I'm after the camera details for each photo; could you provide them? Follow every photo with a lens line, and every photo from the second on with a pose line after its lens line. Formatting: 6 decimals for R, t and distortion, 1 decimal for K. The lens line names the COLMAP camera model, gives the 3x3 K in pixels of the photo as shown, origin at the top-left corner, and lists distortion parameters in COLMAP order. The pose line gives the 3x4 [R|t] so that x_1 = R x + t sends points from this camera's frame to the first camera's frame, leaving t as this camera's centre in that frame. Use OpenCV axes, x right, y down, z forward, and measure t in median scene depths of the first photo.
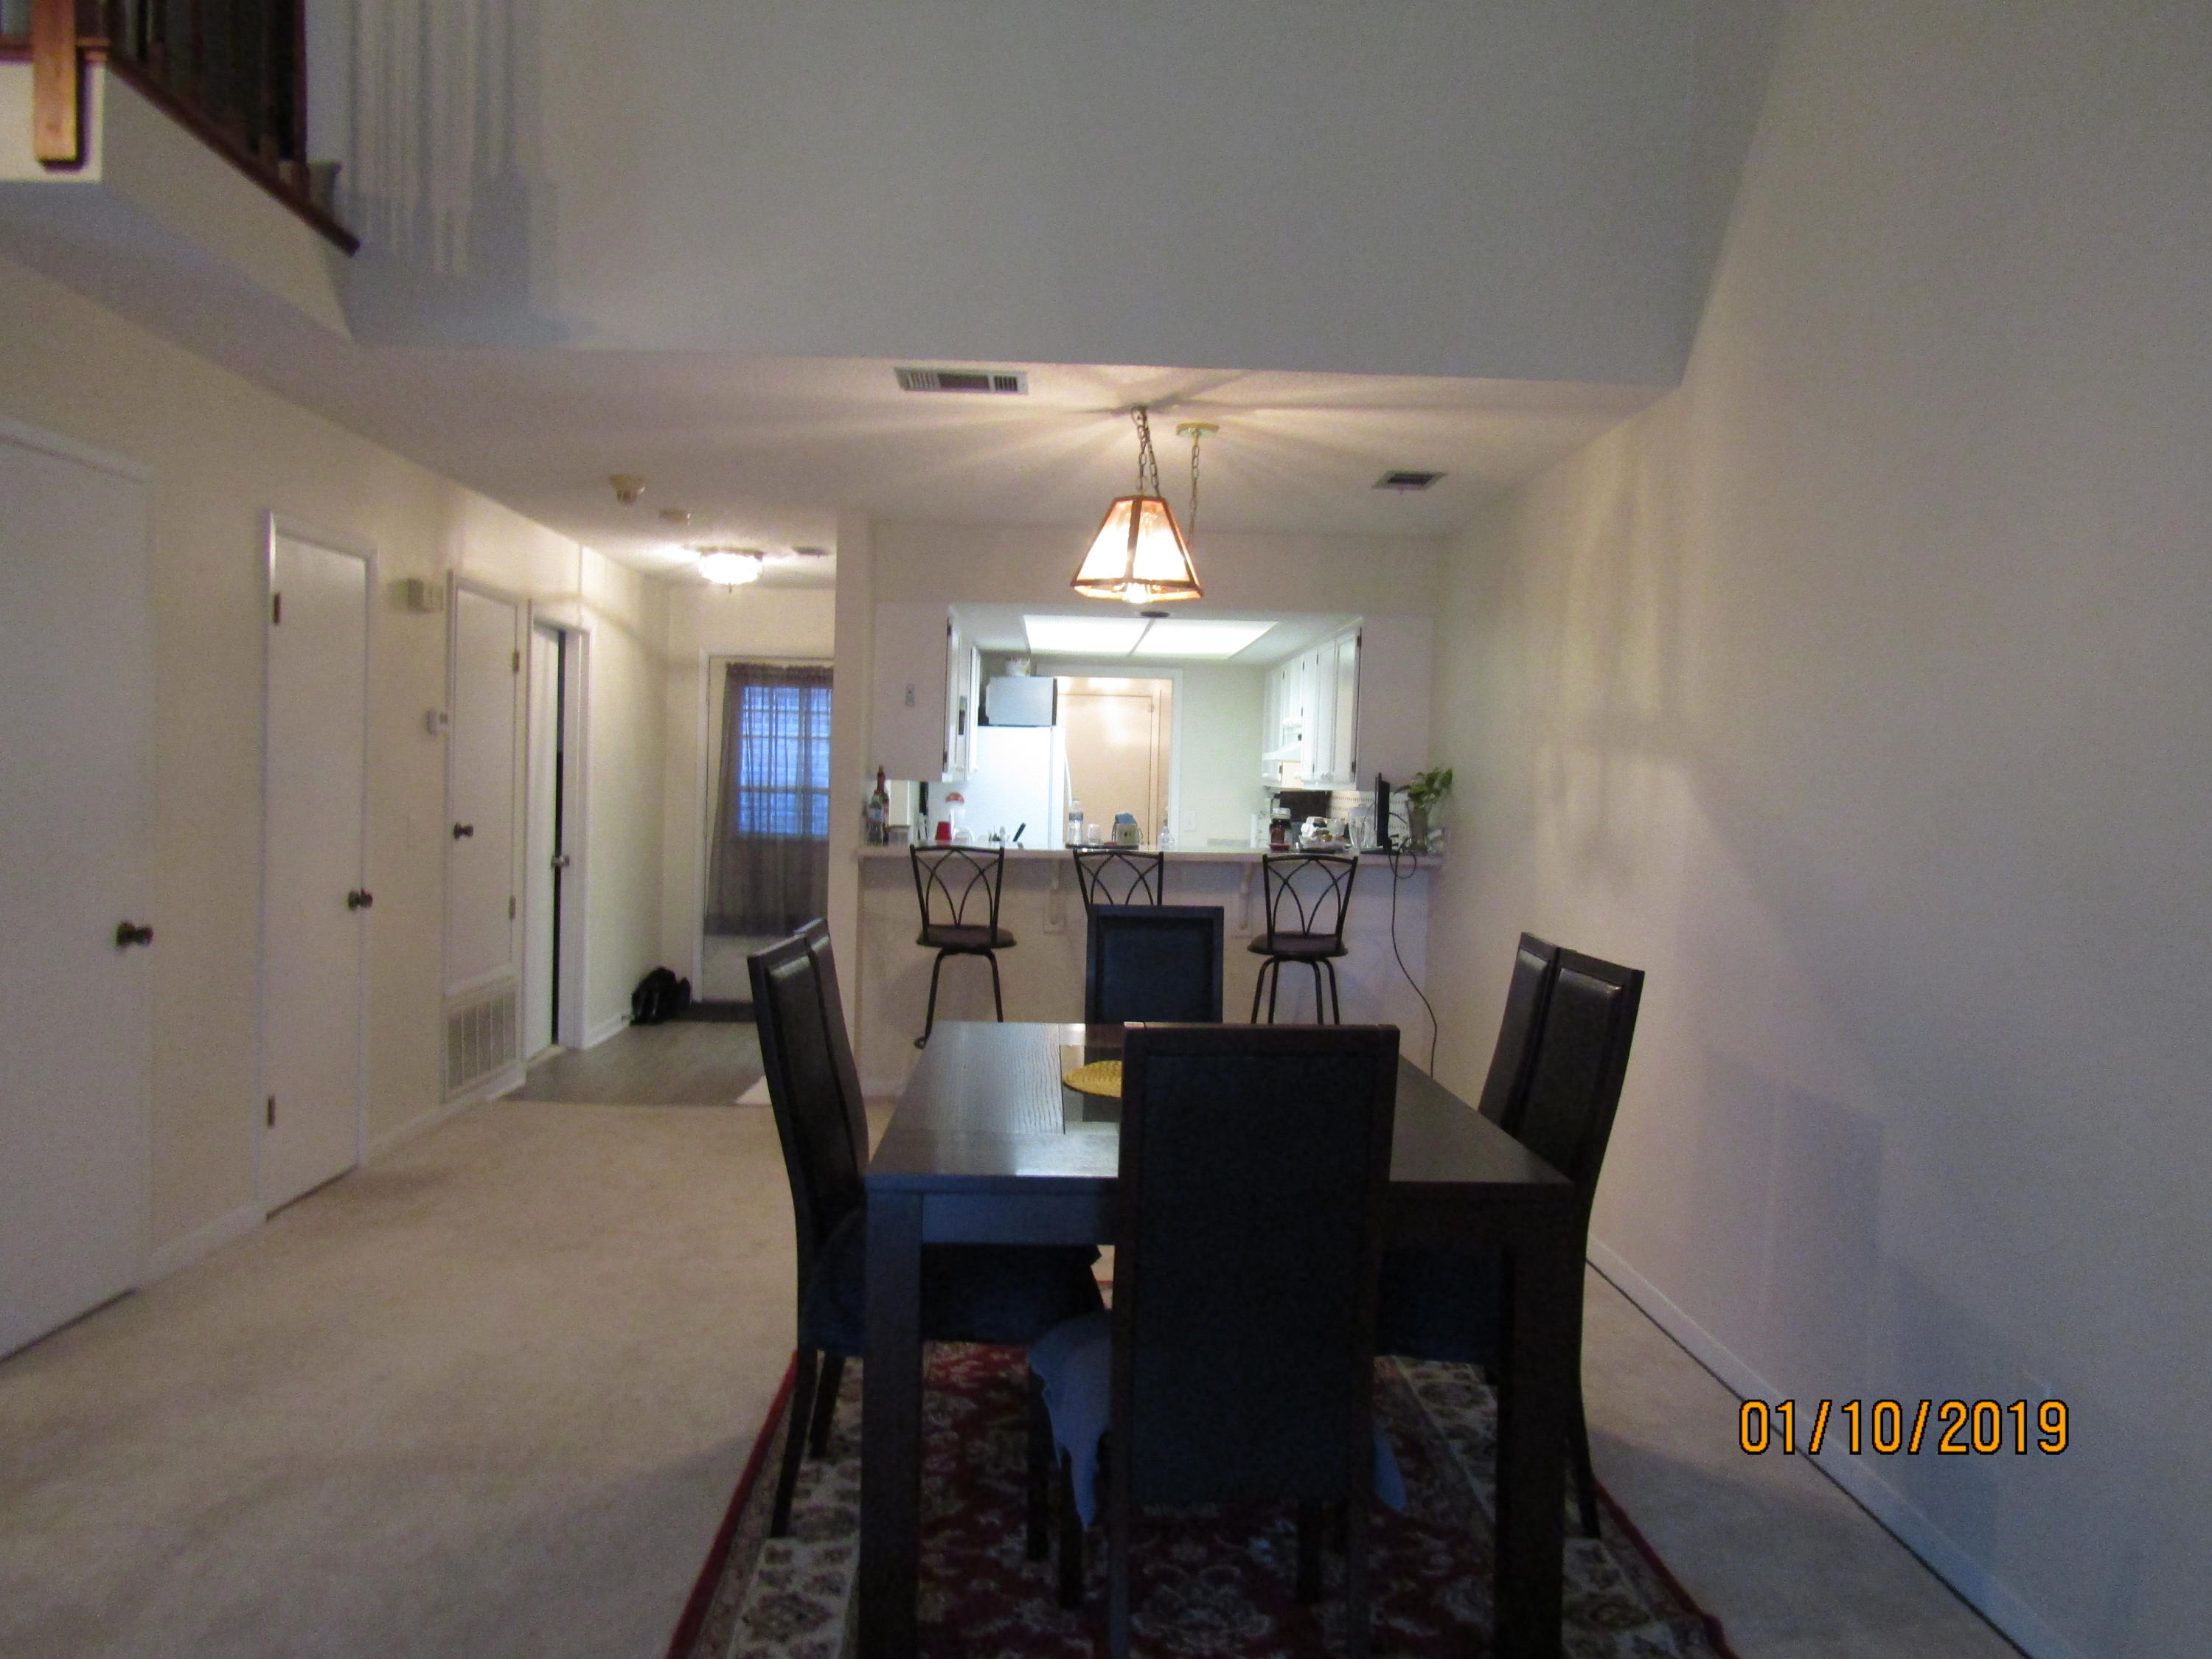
lens RADIAL K [[1527.4, 0, 1106.0], [0, 1527.4, 829.5], [0, 0, 1]] dist [-0.023577, -0.000714]
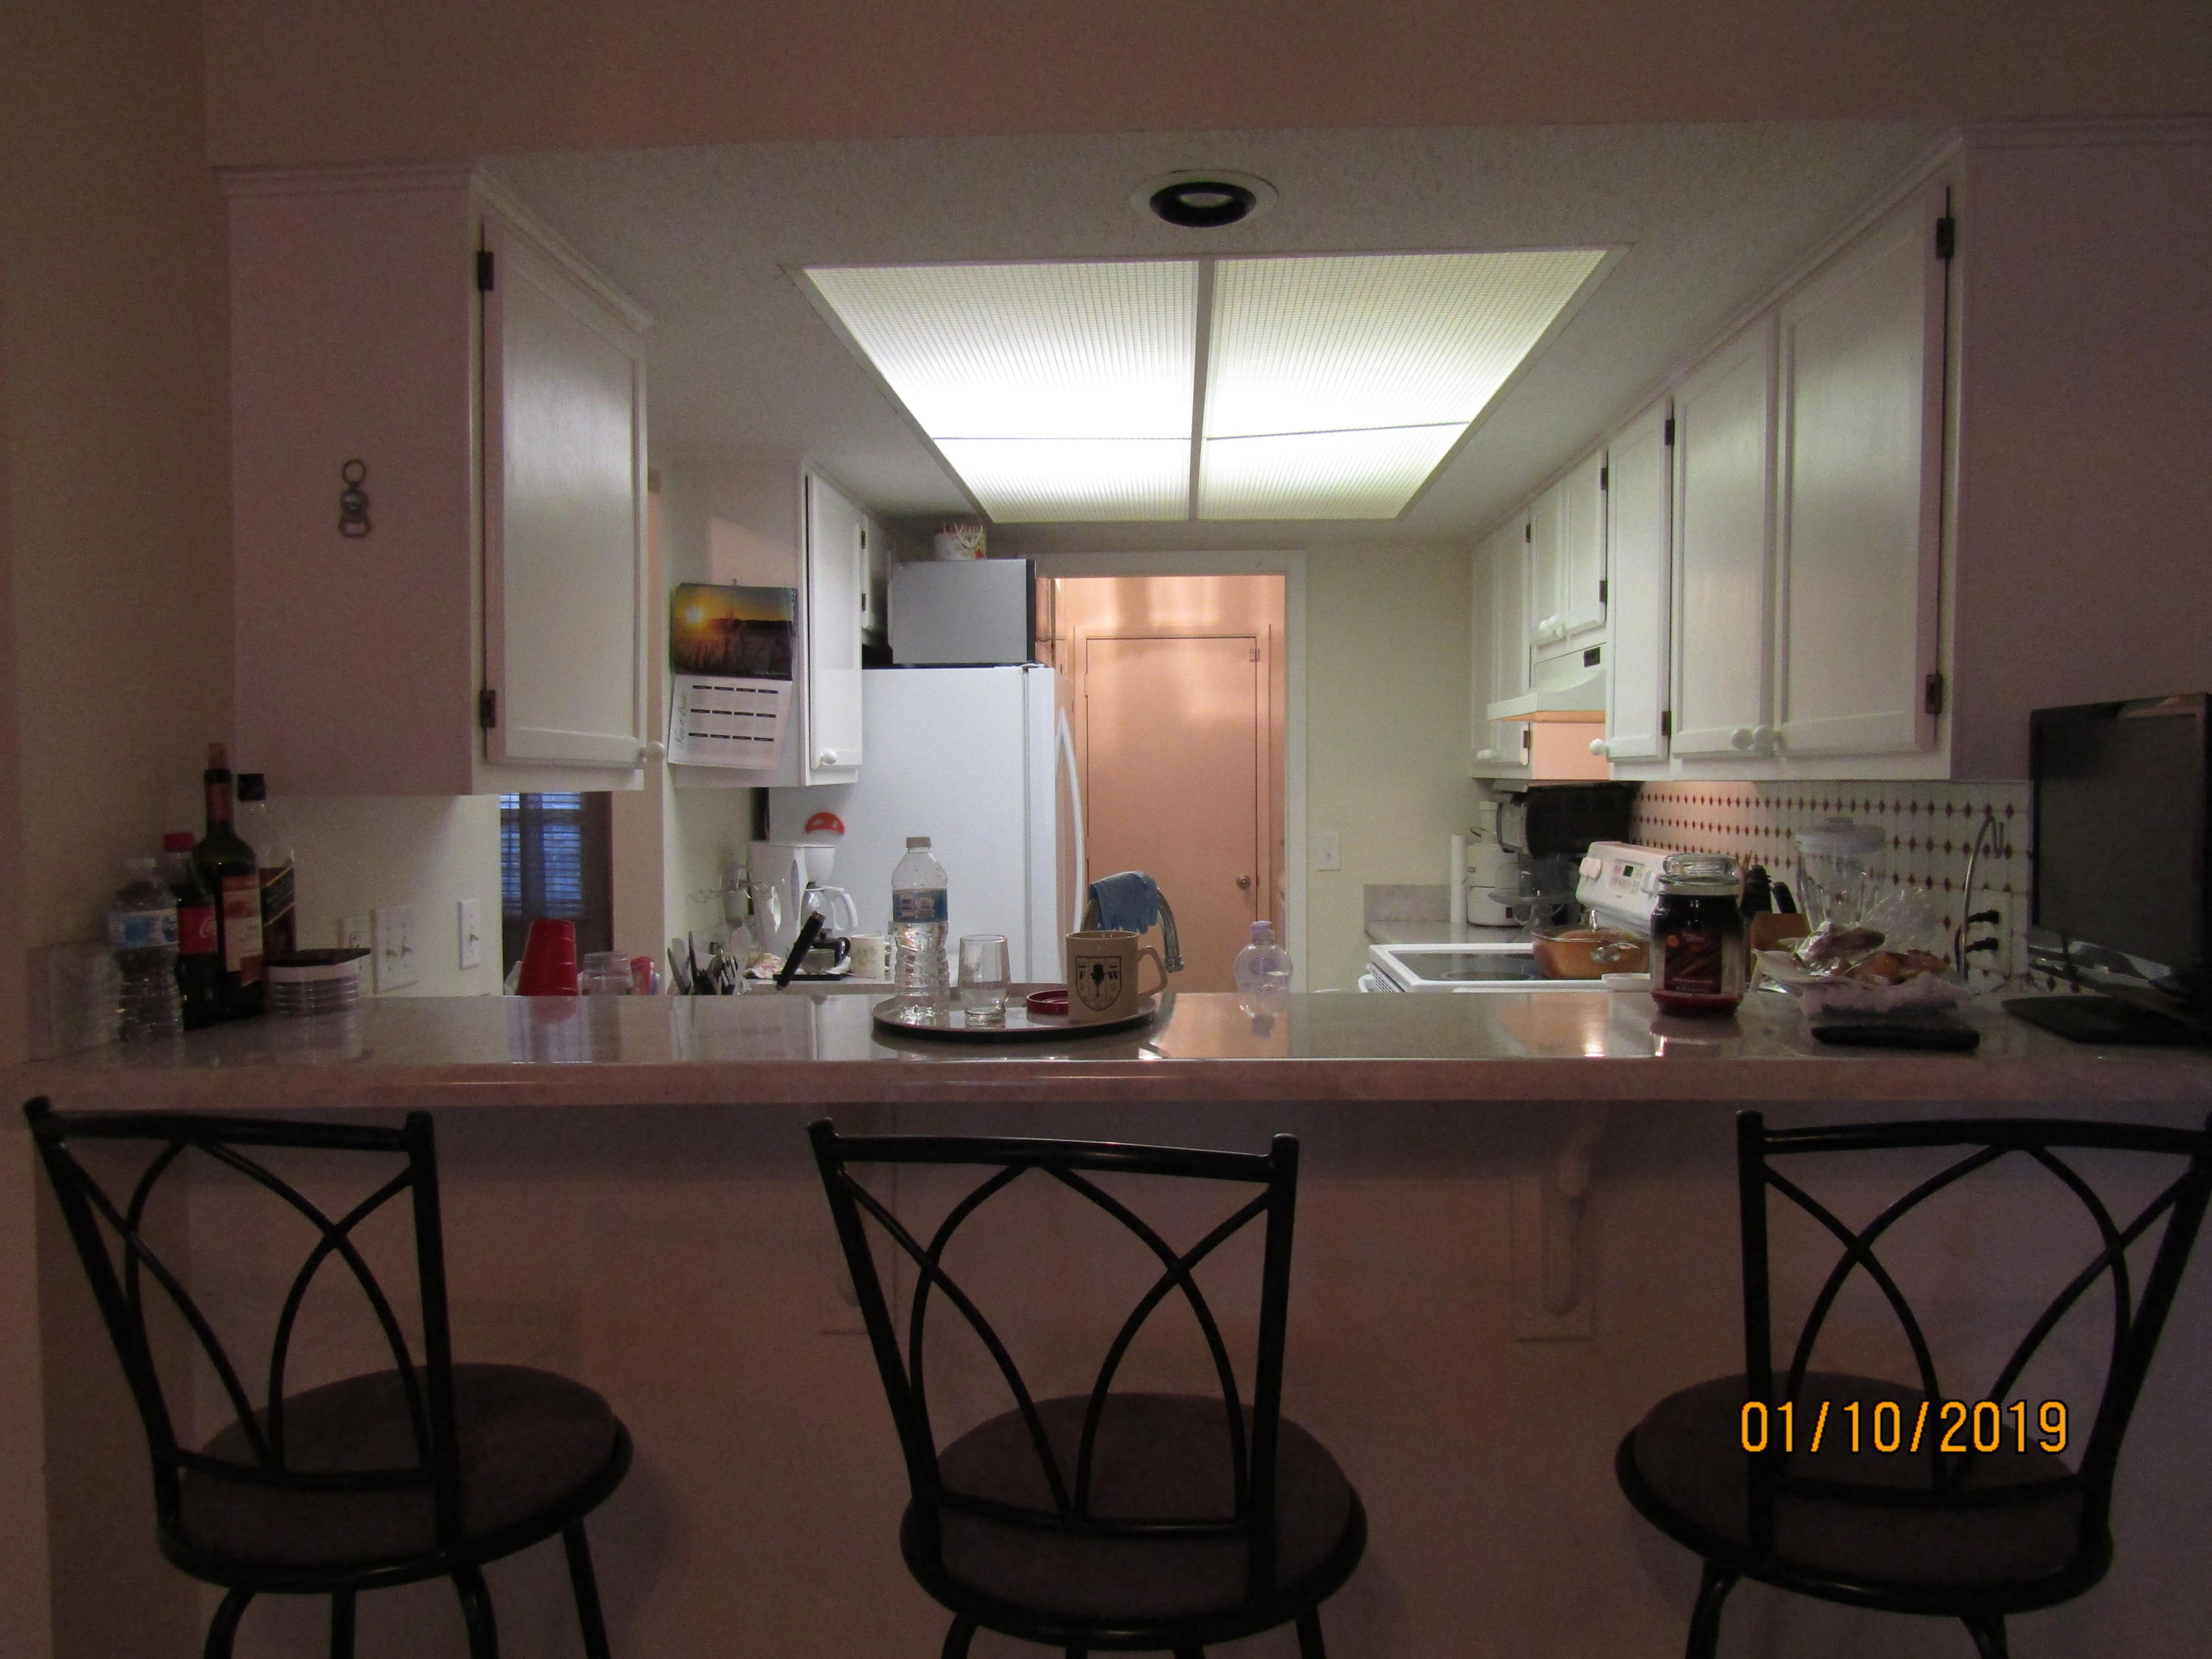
lens RADIAL K [[1527.4, 0, 1106.0], [0, 1527.4, 829.5], [0, 0, 1]] dist [-0.023577, -0.000714]
pose [[0.996139, -0.029370, -0.082728, 0.025972], [0.029349, 0.999568, -0.001474, -0.015565], [0.082735, -0.000959, 0.996571, 0.539642]]
